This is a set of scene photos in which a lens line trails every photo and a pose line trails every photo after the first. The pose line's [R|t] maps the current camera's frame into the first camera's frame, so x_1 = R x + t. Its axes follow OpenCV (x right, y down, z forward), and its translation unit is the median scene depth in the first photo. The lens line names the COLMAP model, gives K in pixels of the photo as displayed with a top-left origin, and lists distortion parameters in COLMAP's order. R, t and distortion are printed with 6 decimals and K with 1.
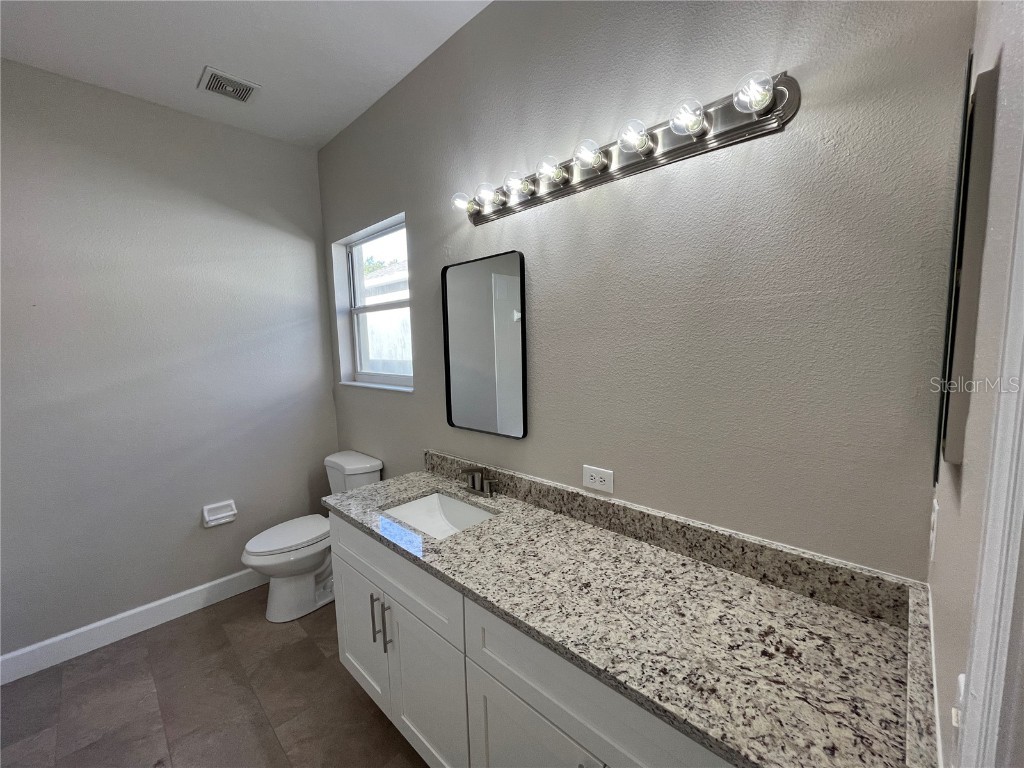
lens RADIAL K [[413.9, 0, 509.1], [0, 413.9, 386.7], [0, 0, 1]] dist [-0.002376, 0.000093]
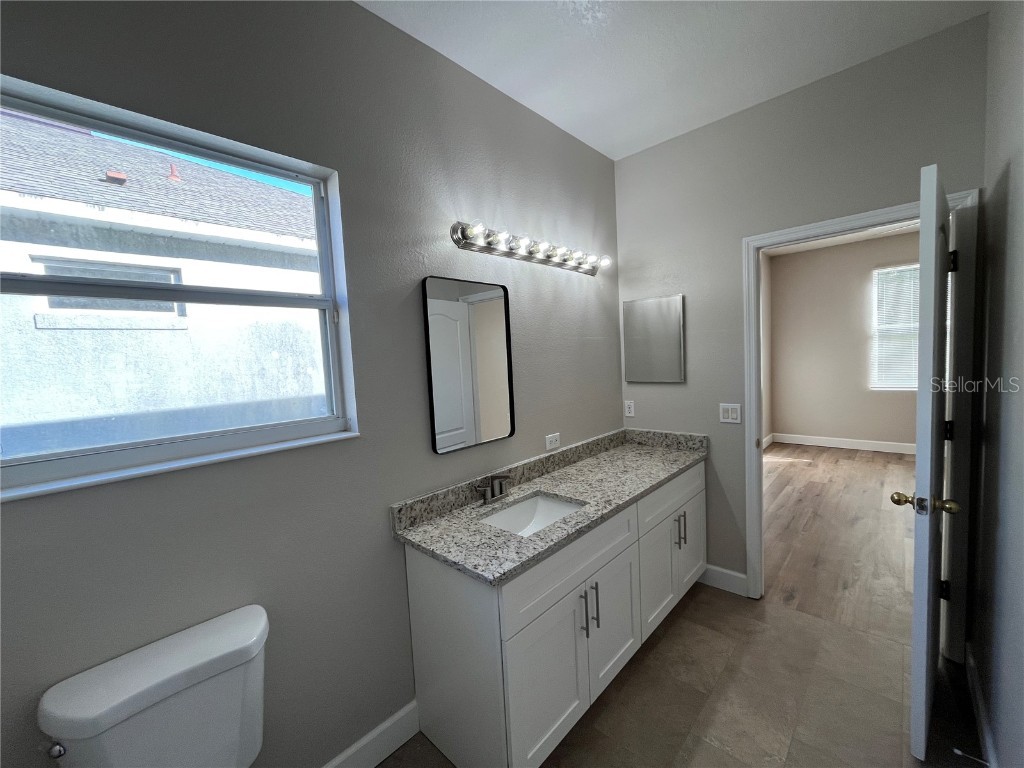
lens RADIAL K [[413.9, 0, 509.1], [0, 413.9, 386.7], [0, 0, 1]] dist [-0.002376, 0.000093]
pose [[-0.008095, -0.046485, 0.998886, -1.310263], [0.160674, 0.985879, 0.047182, -0.085750], [-0.986974, 0.160877, -0.000512, 1.074104]]
